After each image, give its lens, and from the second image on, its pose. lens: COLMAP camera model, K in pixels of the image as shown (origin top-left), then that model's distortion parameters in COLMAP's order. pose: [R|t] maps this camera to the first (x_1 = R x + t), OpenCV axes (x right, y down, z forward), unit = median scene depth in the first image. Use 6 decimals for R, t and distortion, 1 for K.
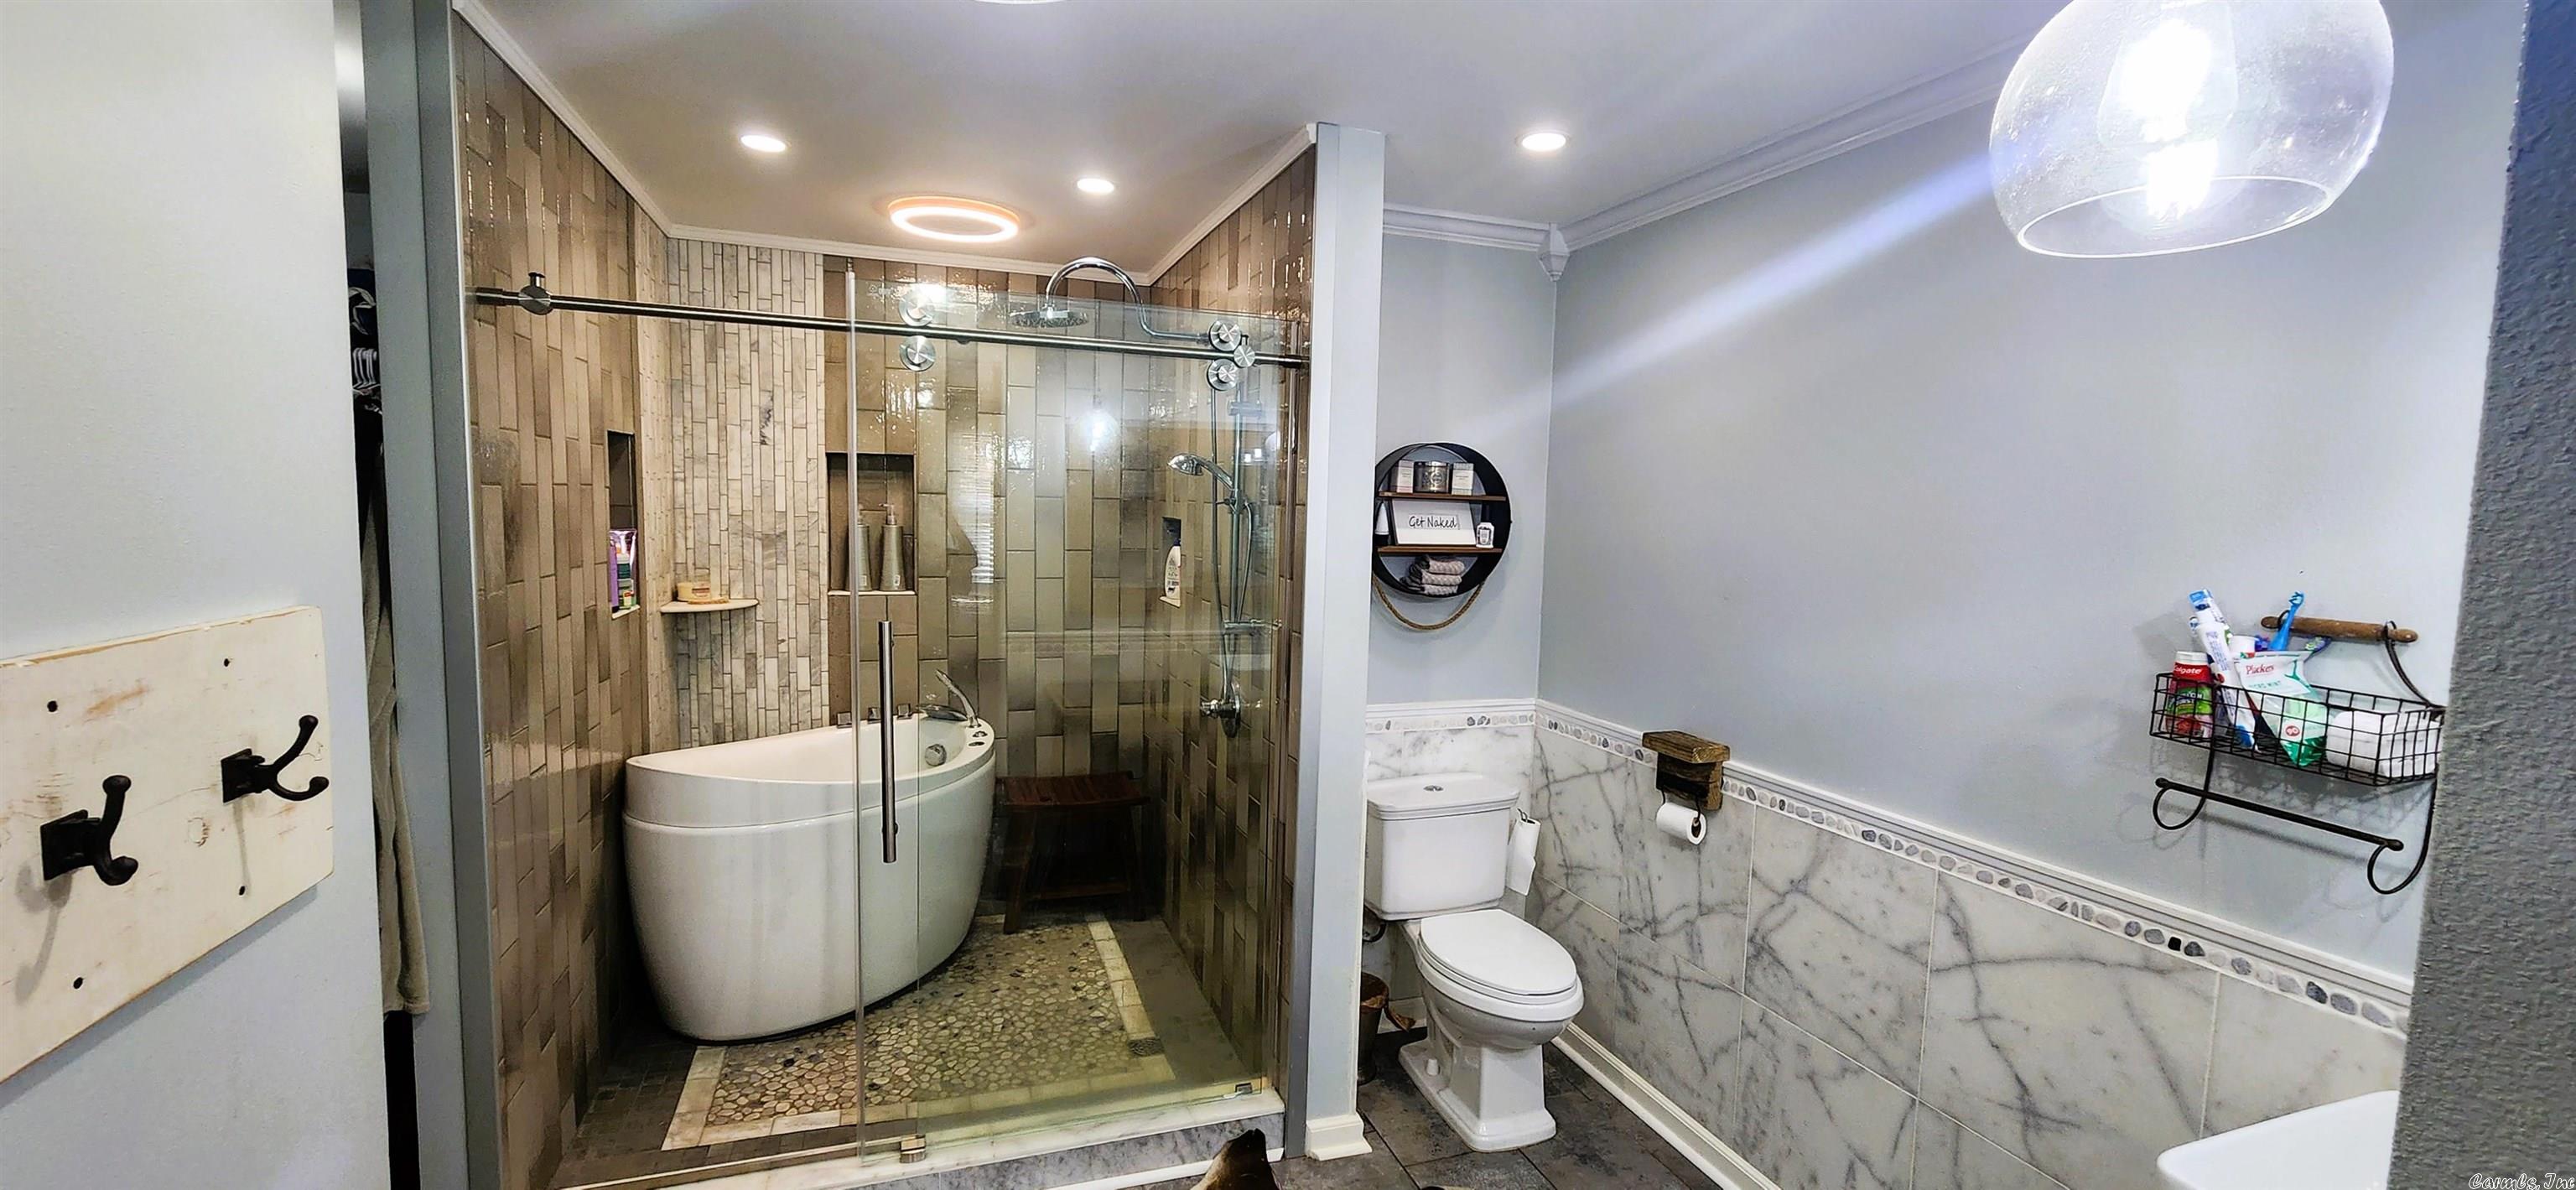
lens RADIAL K [[1037.8, 0, 1288.7], [0, 1037.8, 598.5], [0, 0, 1]] dist [0.002257, 0.000413]
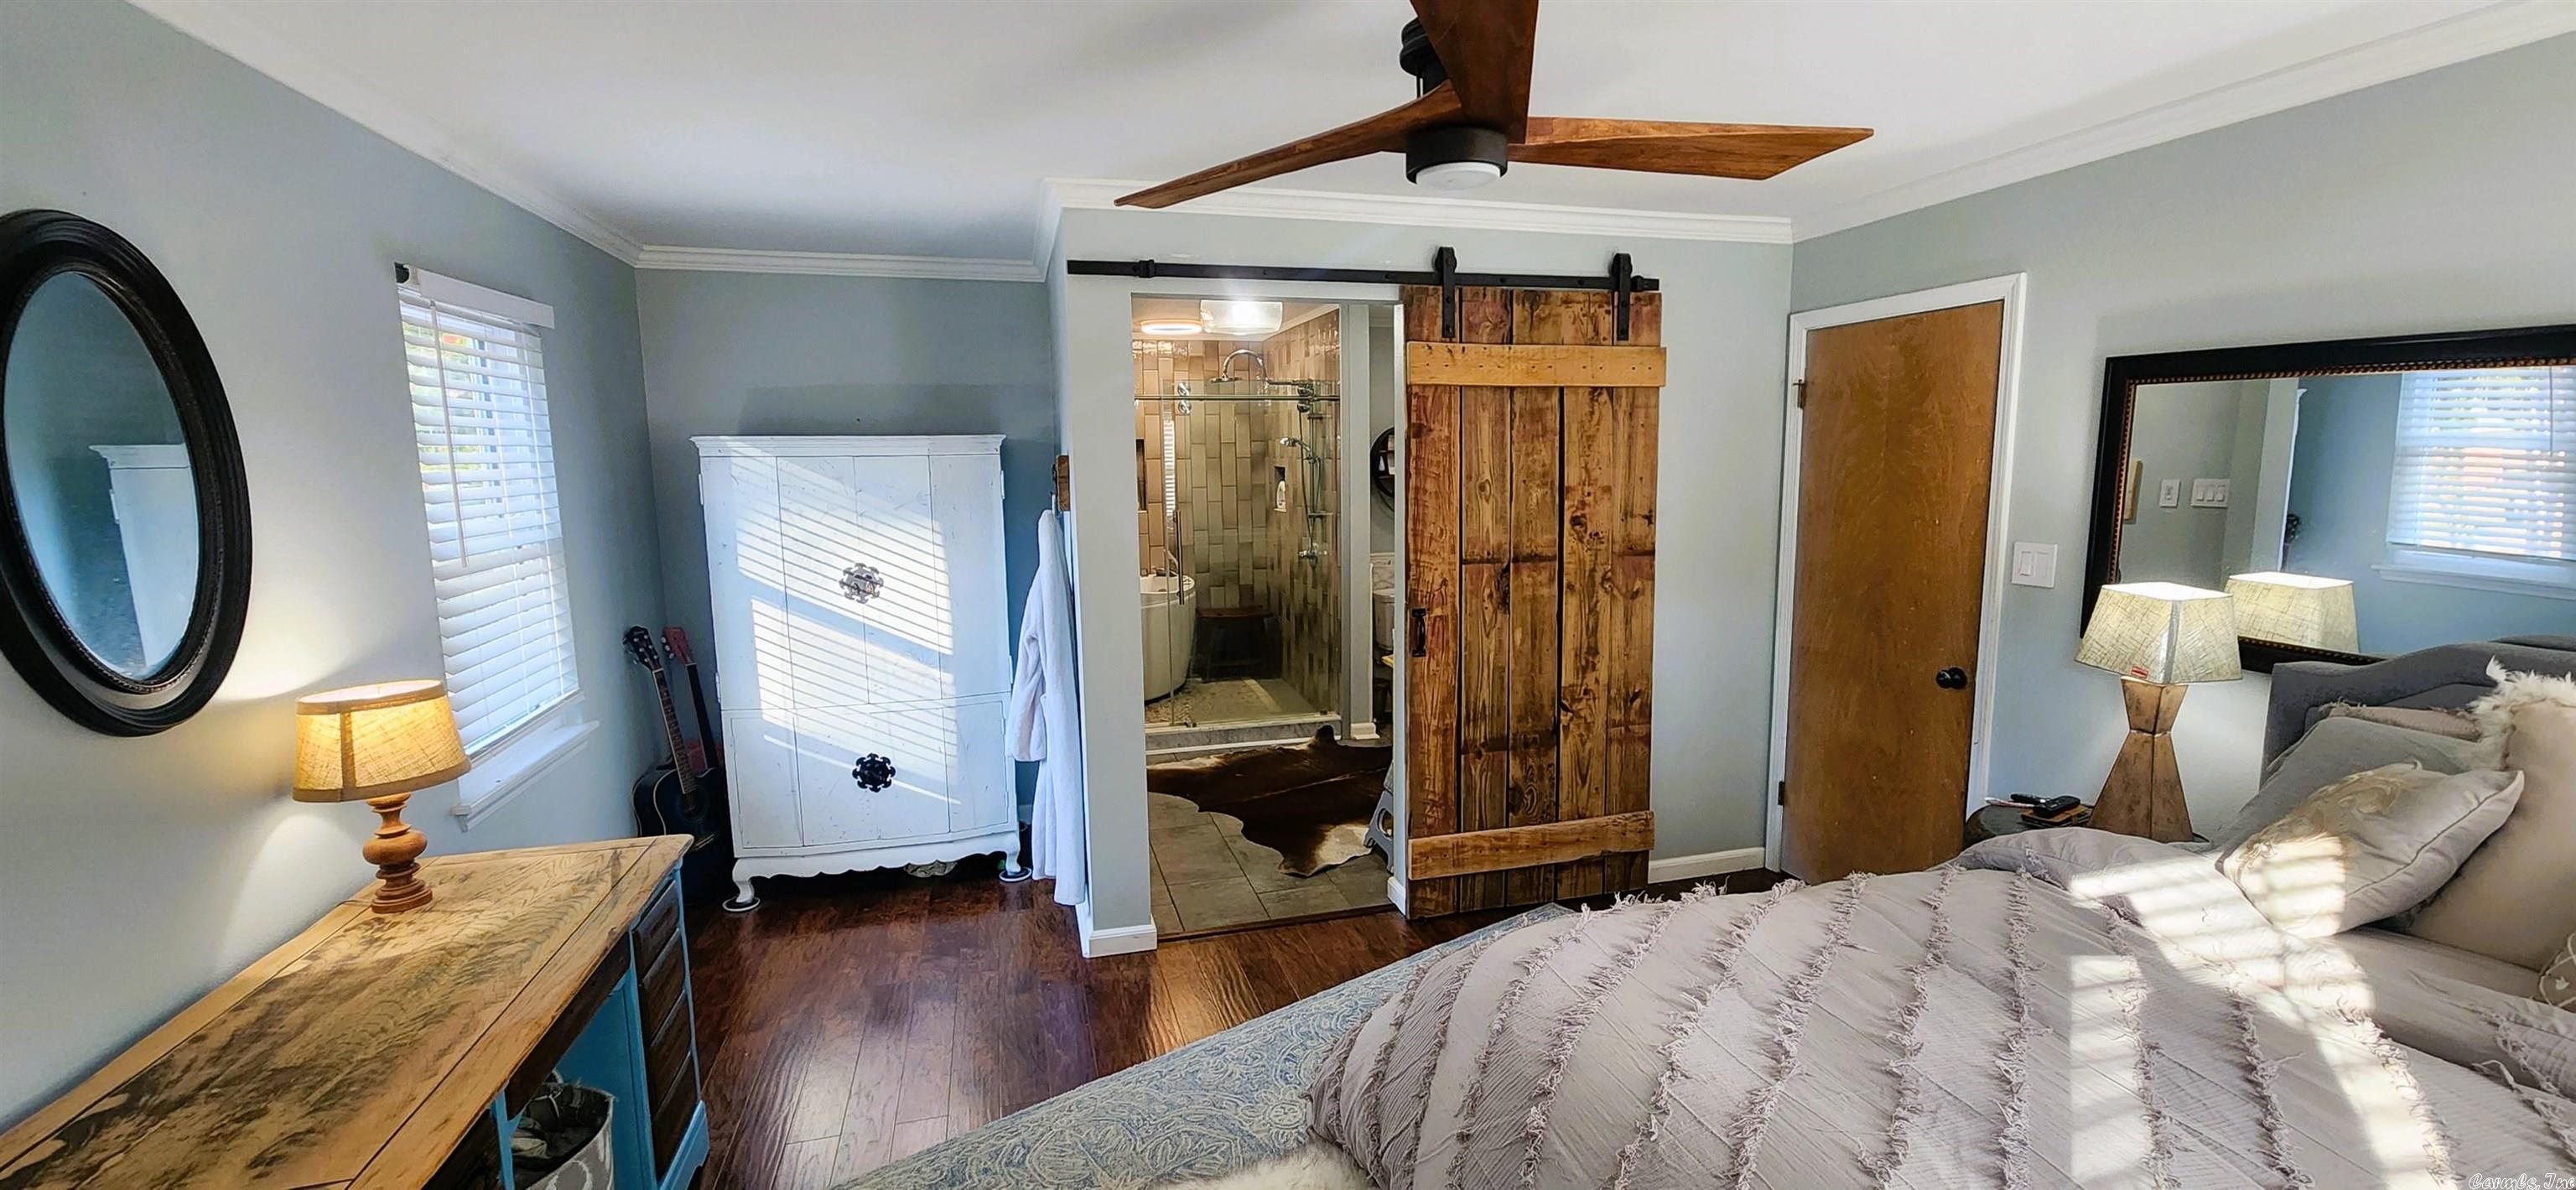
lens RADIAL K [[1037.8, 0, 1288.3], [0, 1037.8, 594.2], [0, 0, 1]] dist [0.002257, 0.000413]
pose [[0.995898, -0.030734, -0.085104, 0.061042], [0.034523, 0.998460, 0.043415, 0.076686], [0.083638, -0.046175, 0.995426, -0.945757]]
